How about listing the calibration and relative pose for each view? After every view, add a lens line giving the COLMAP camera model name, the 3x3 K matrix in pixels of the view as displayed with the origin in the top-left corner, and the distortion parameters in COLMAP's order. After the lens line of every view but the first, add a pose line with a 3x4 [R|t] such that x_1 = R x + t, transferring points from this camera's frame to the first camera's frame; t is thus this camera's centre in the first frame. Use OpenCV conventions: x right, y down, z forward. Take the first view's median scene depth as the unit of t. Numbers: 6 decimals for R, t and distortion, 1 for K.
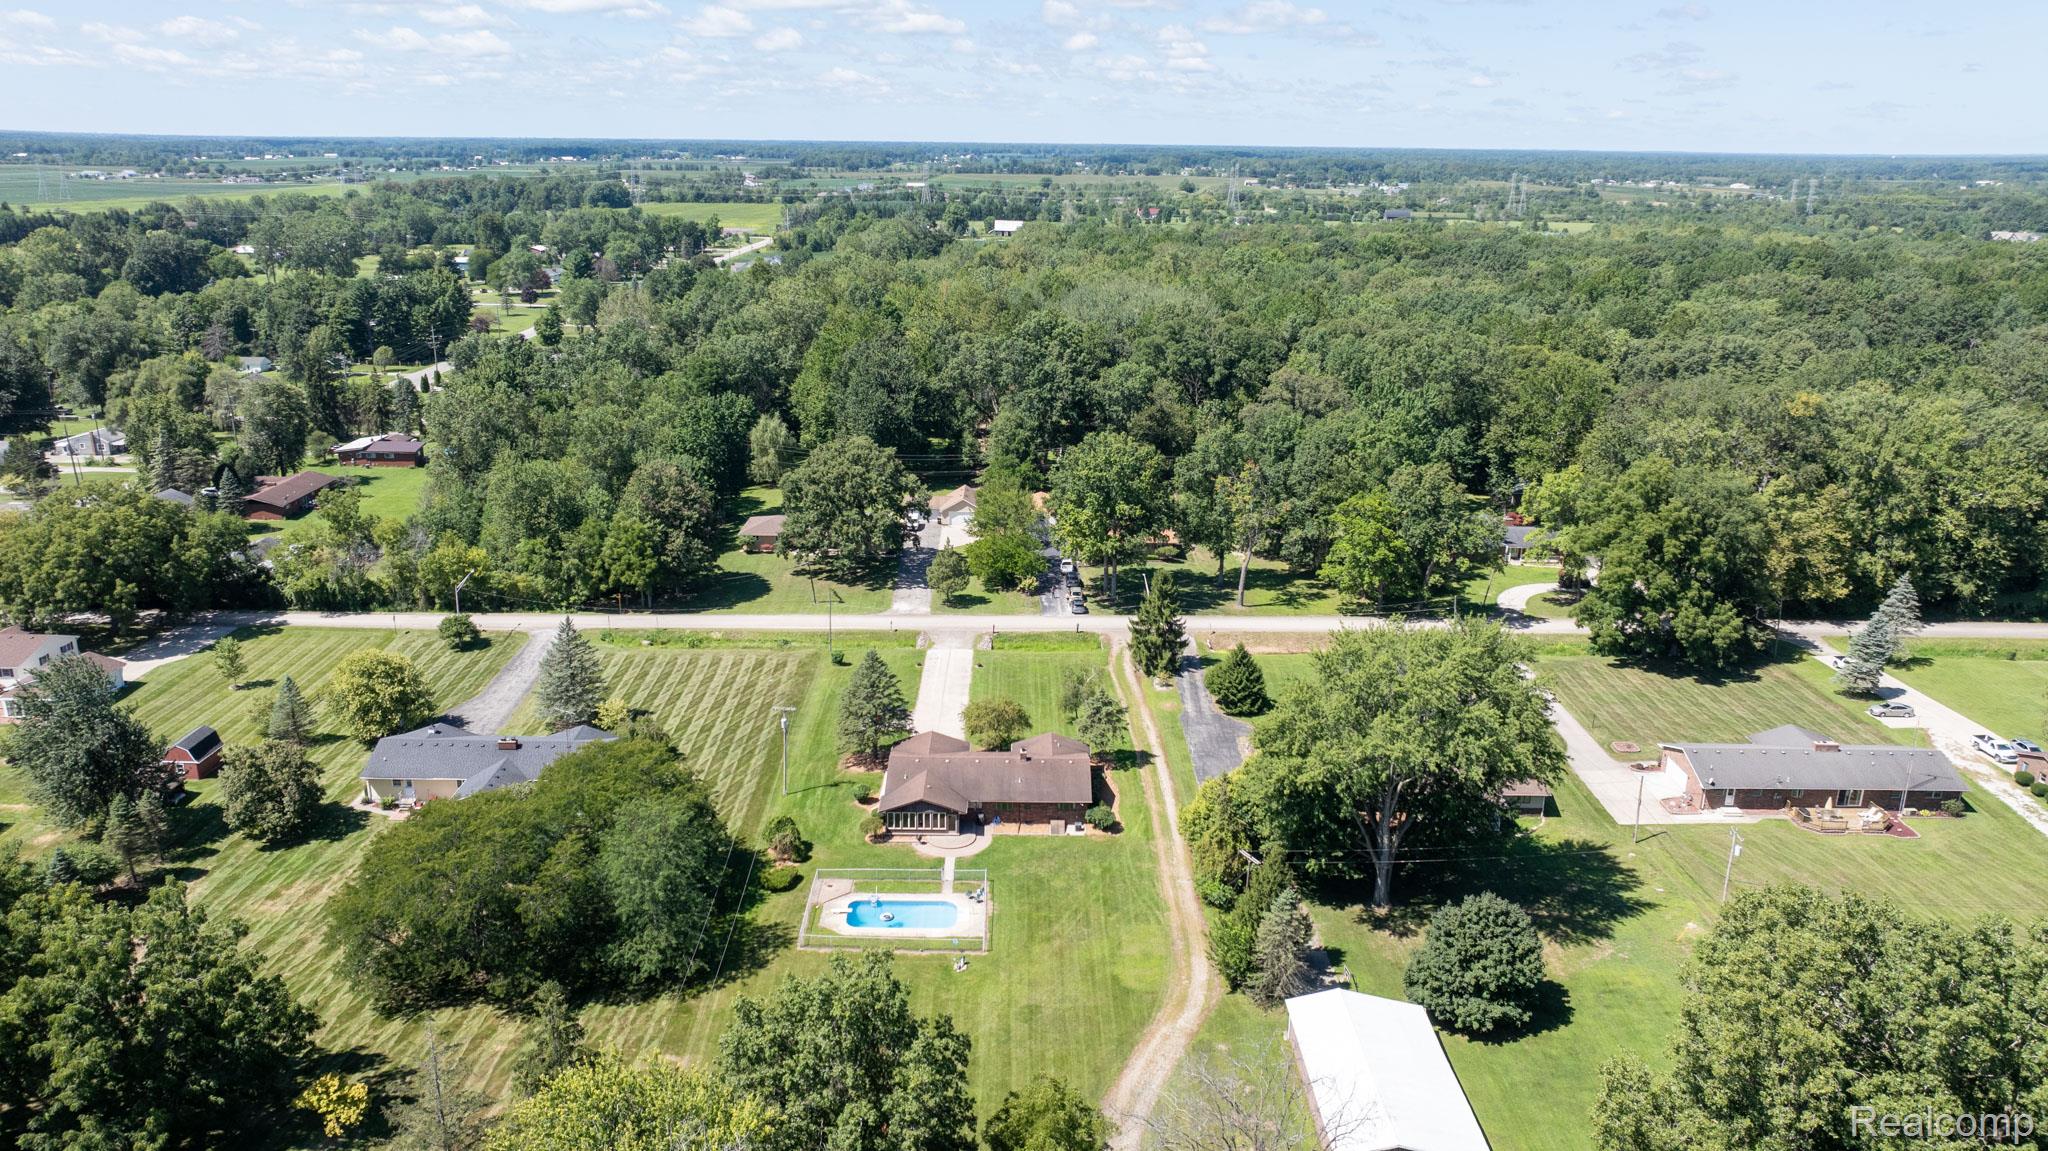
lens RADIAL K [[1442.9, 0, 1024.0], [0, 1442.9, 575.5], [0, 0, 1]] dist [-0.028774, 0.027688]
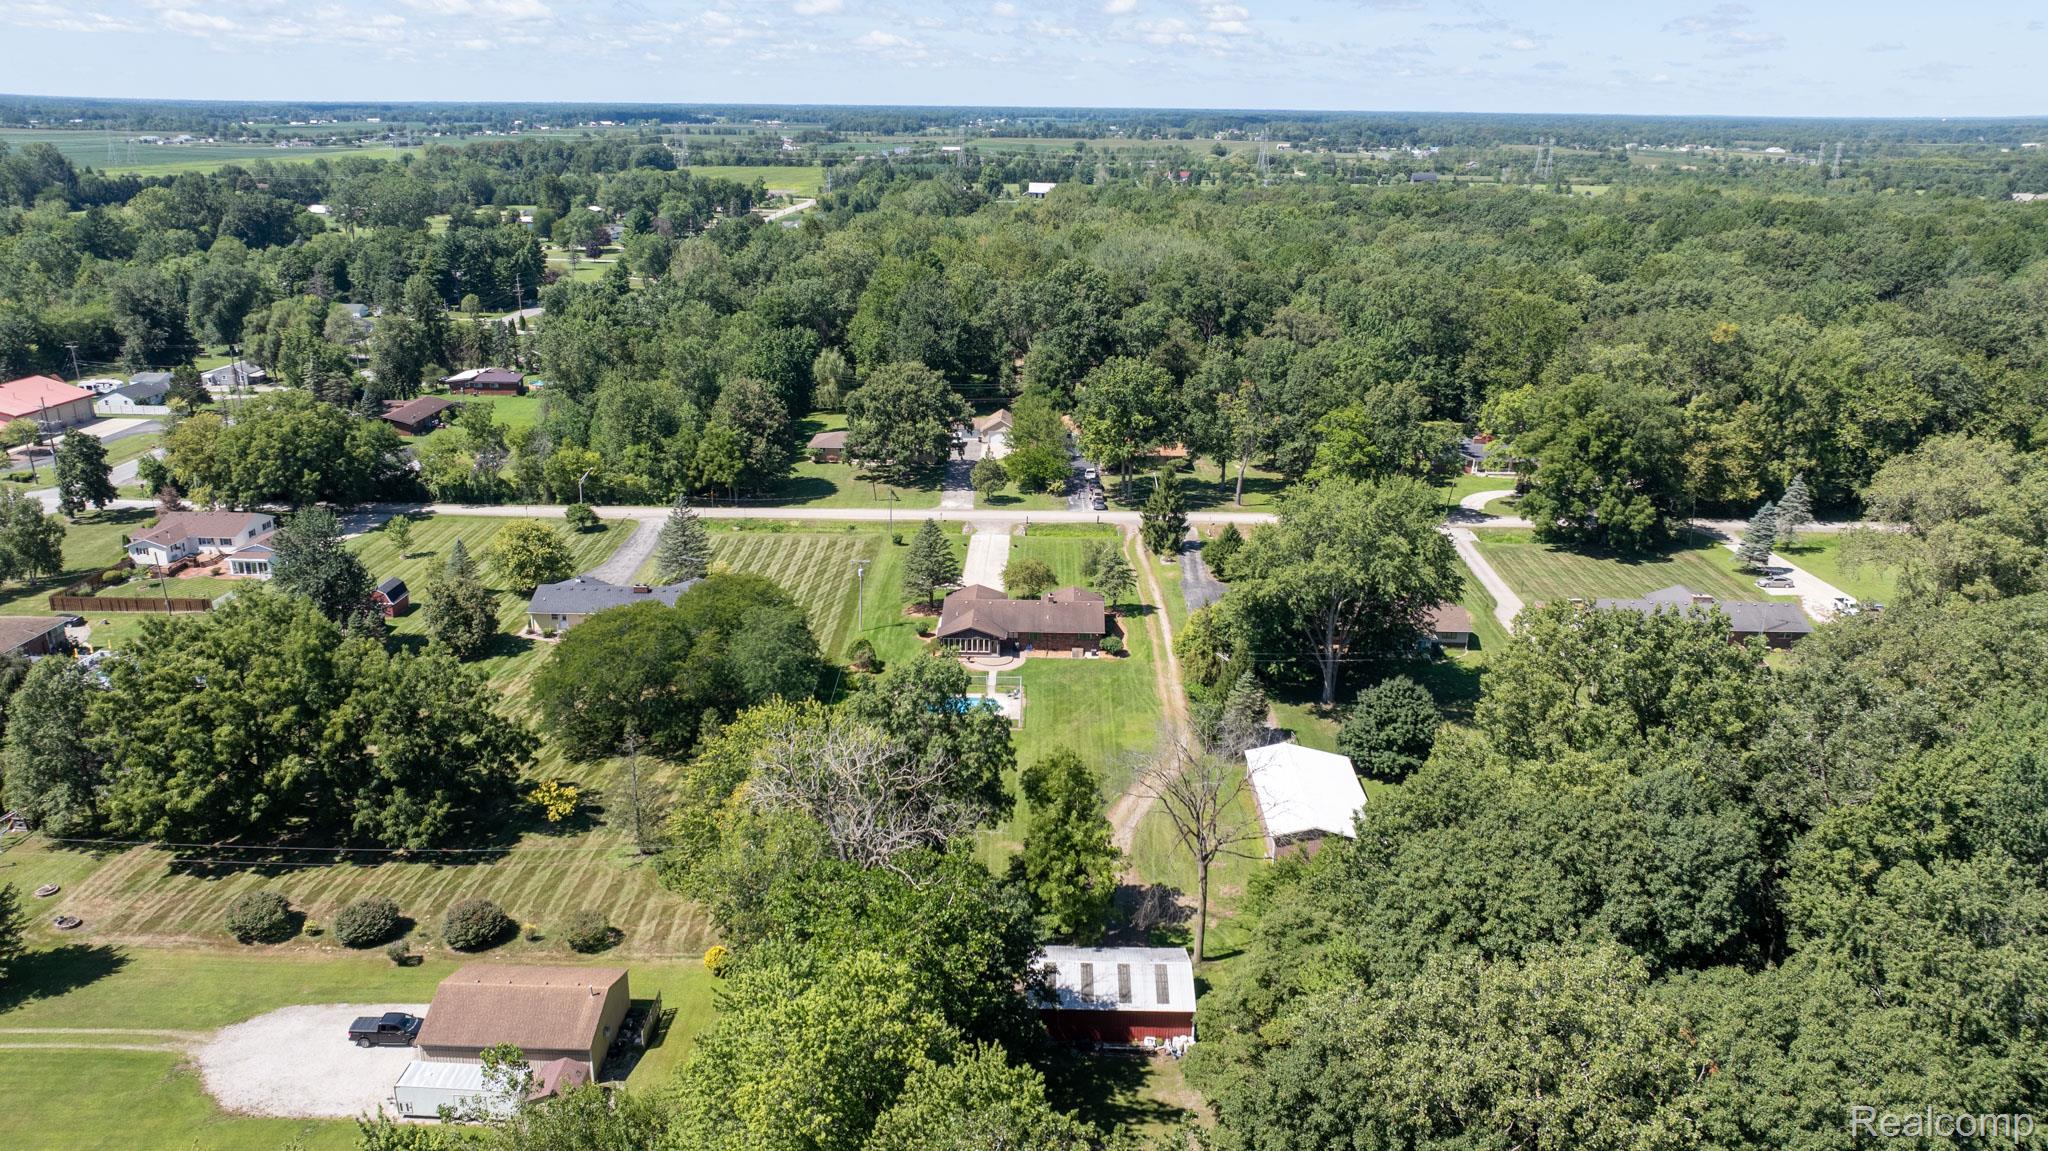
lens RADIAL K [[1442.9, 0, 1024.0], [0, 1442.9, 575.5], [0, 0, 1]] dist [-0.028774, 0.027688]
pose [[0.999738, 0.006014, -0.022082, 0.002394], [-0.005510, 0.999724, 0.022831, 0.047851], [0.022213, -0.022703, 0.999495, -0.159443]]
